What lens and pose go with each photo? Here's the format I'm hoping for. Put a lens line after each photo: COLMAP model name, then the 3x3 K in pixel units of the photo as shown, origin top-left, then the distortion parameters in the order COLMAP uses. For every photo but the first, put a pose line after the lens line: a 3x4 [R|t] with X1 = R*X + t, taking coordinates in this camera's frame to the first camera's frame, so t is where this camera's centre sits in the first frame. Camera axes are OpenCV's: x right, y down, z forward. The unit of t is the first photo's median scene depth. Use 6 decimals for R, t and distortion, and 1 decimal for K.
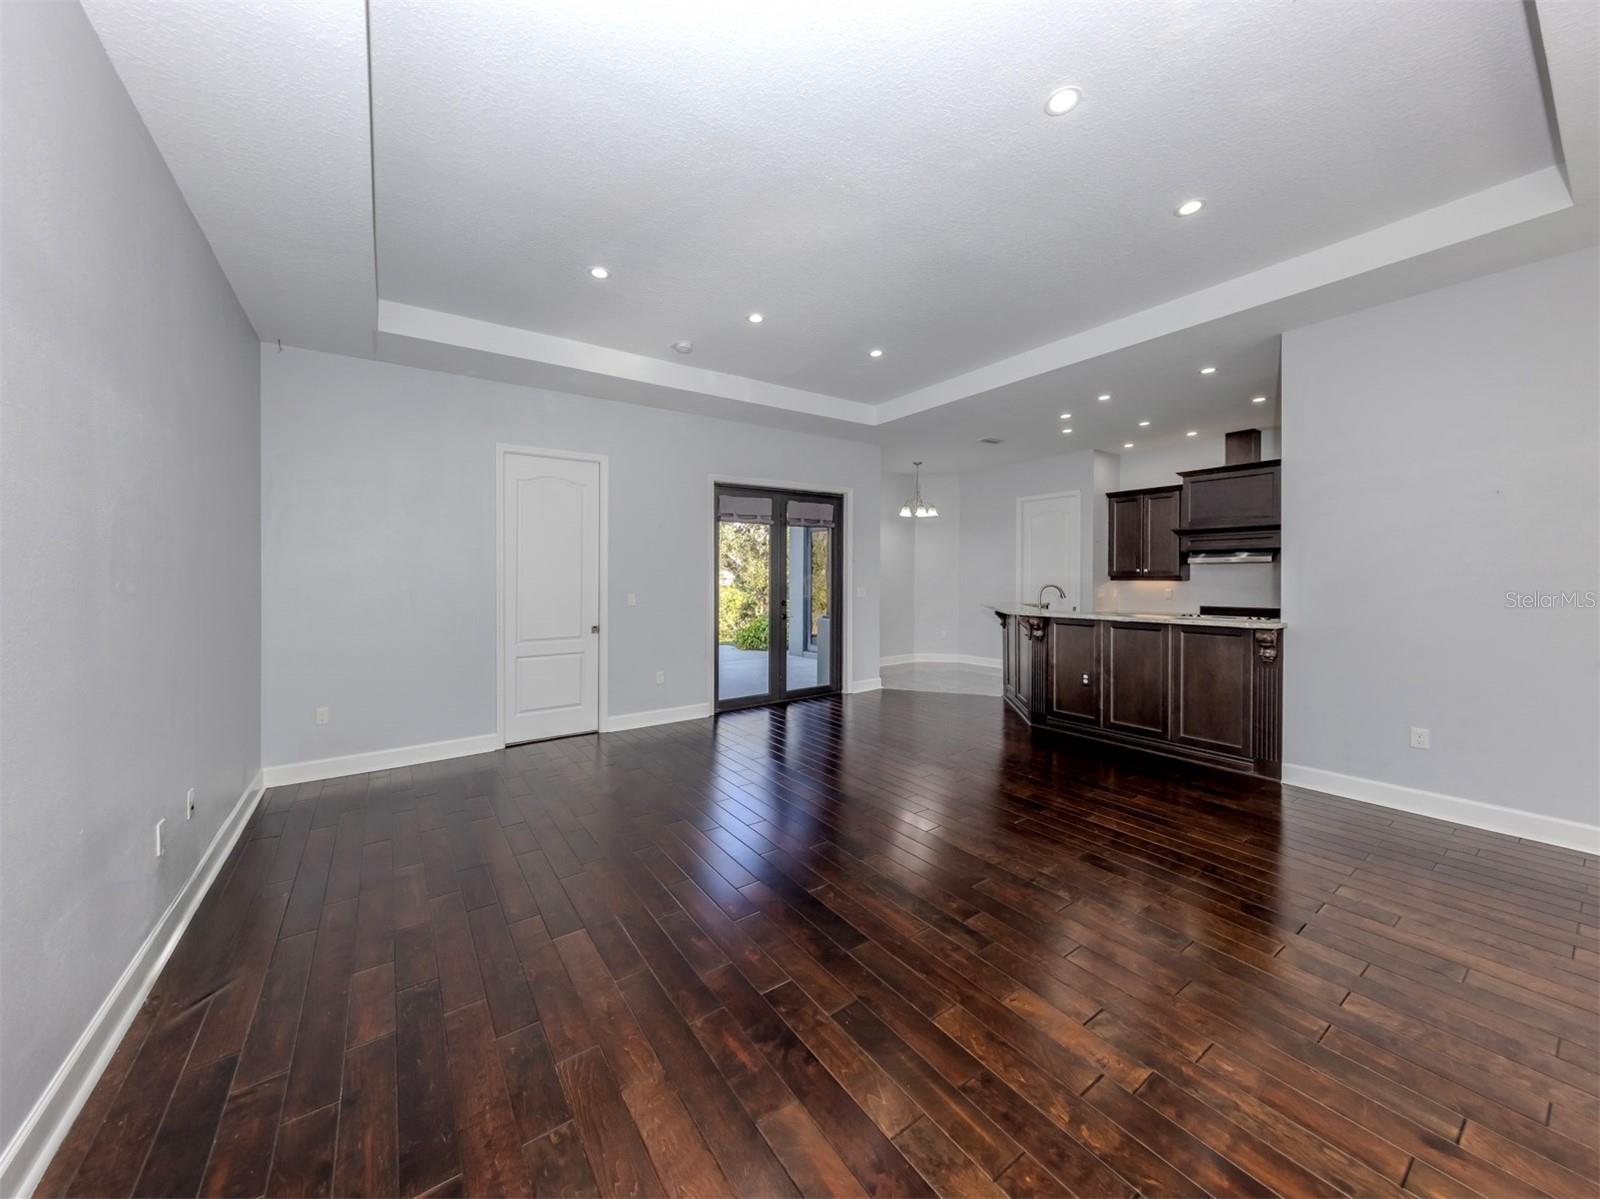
lens RADIAL K [[585.3, 0, 783.3], [0, 585.3, 587.5], [0, 0, 1]] dist [0.008778, -0.000736]
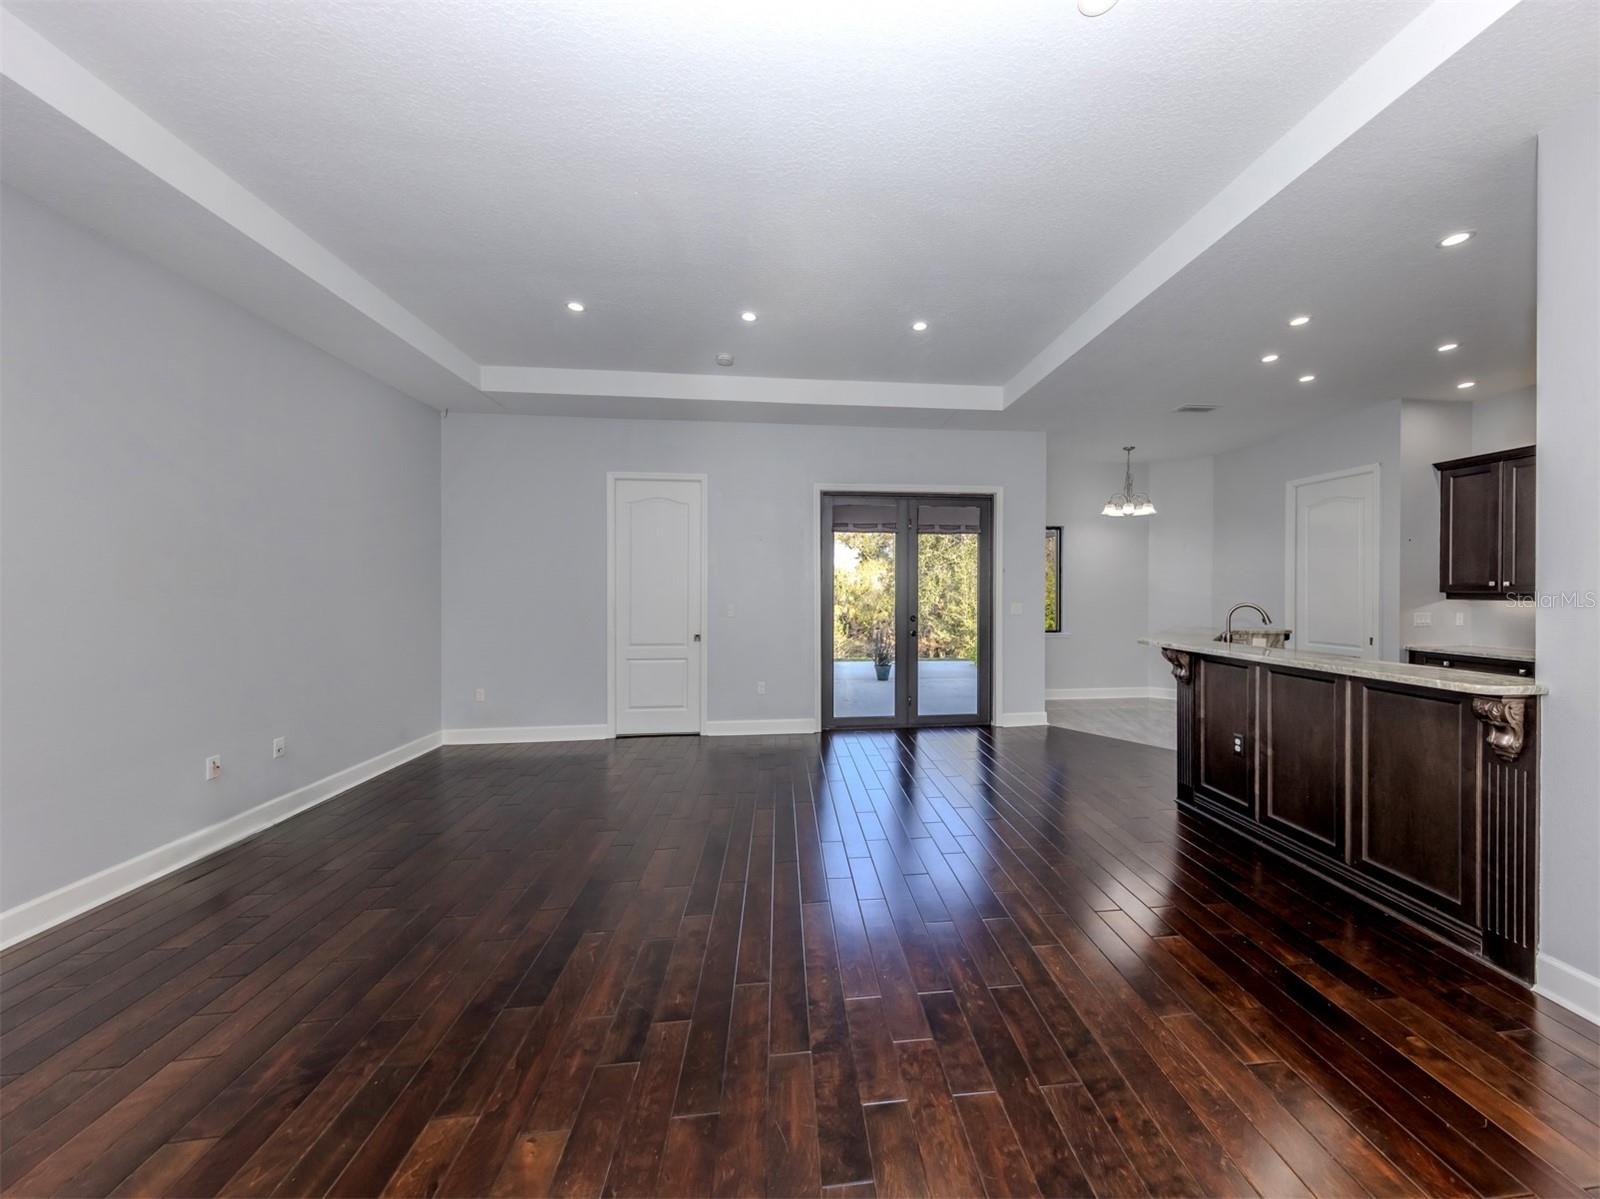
lens RADIAL K [[585.3, 0, 853.5], [0, 585.3, 591.0], [0, 0, 1]] dist [0.008778, -0.000736]
pose [[0.884581, 0.009352, -0.466292, 0.423546], [-0.015033, 0.999851, -0.008465, -0.008349], [0.466144, 0.014498, 0.884590, 0.188601]]
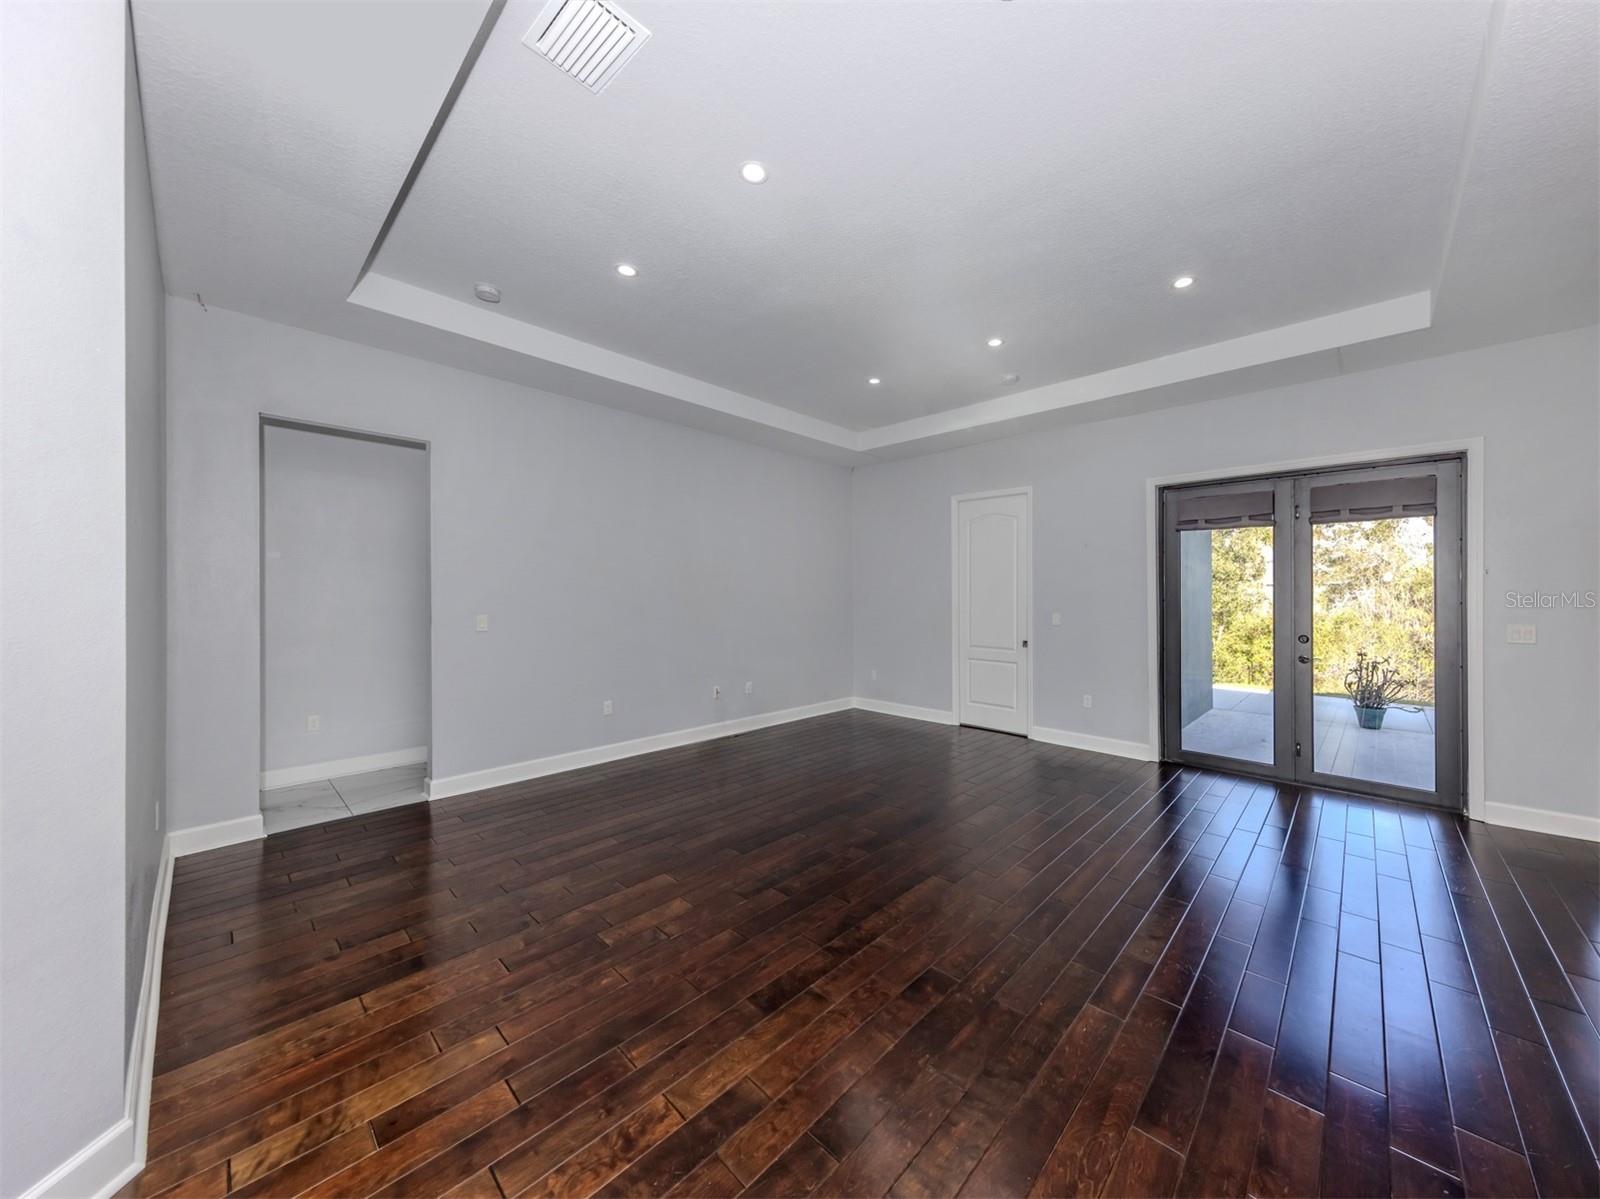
lens RADIAL K [[585.3, 0, 814.6], [0, 585.3, 593.4], [0, 0, 1]] dist [0.008778, -0.000736]
pose [[0.196377, 0.005498, -0.980513, 0.685383], [-0.025334, 0.999679, 0.000532, -0.014015], [0.980201, 0.024736, 0.196453, 0.385193]]
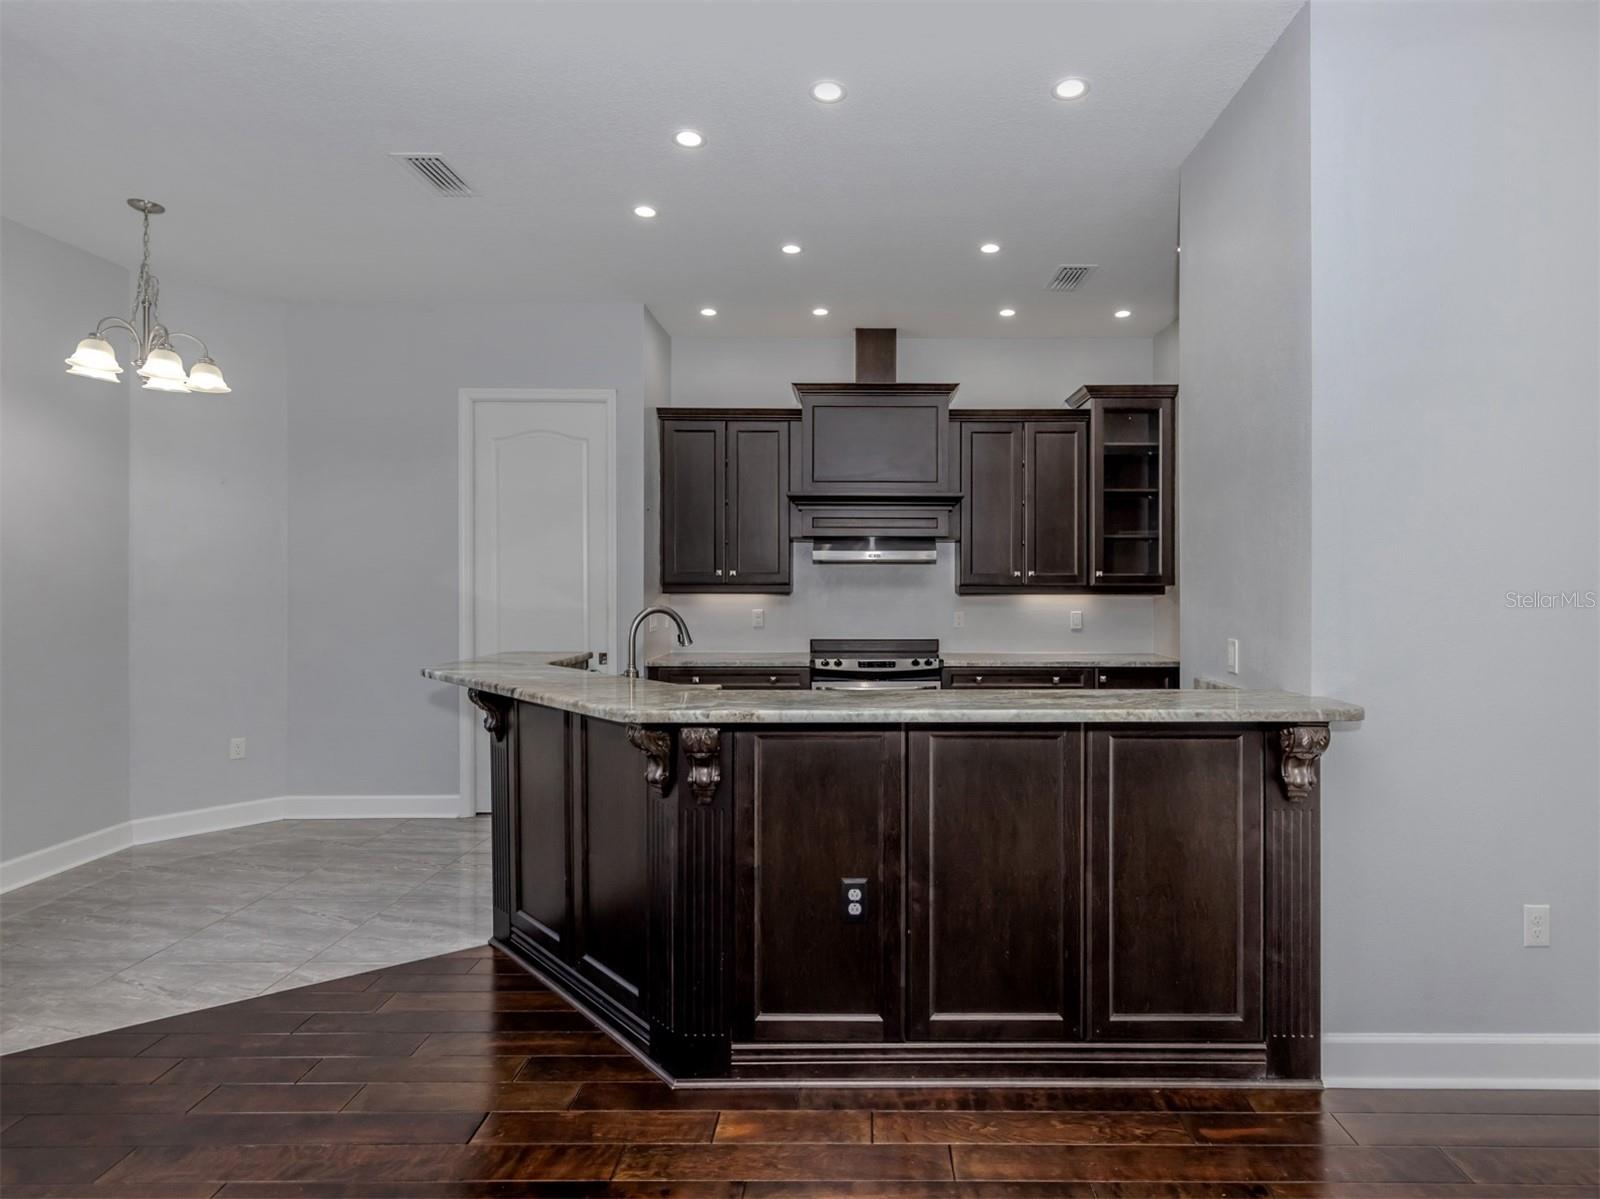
lens RADIAL K [[851.3, 0, 854.4], [0, 851.3, 586.9], [0, 0, 1]] dist [0.004553, 0.001079]
pose [[0.579835, 0.001362, 0.814733, 0.127962], [0.010842, 0.999897, -0.009387, -0.012983], [-0.814662, 0.014277, 0.579760, 0.702030]]
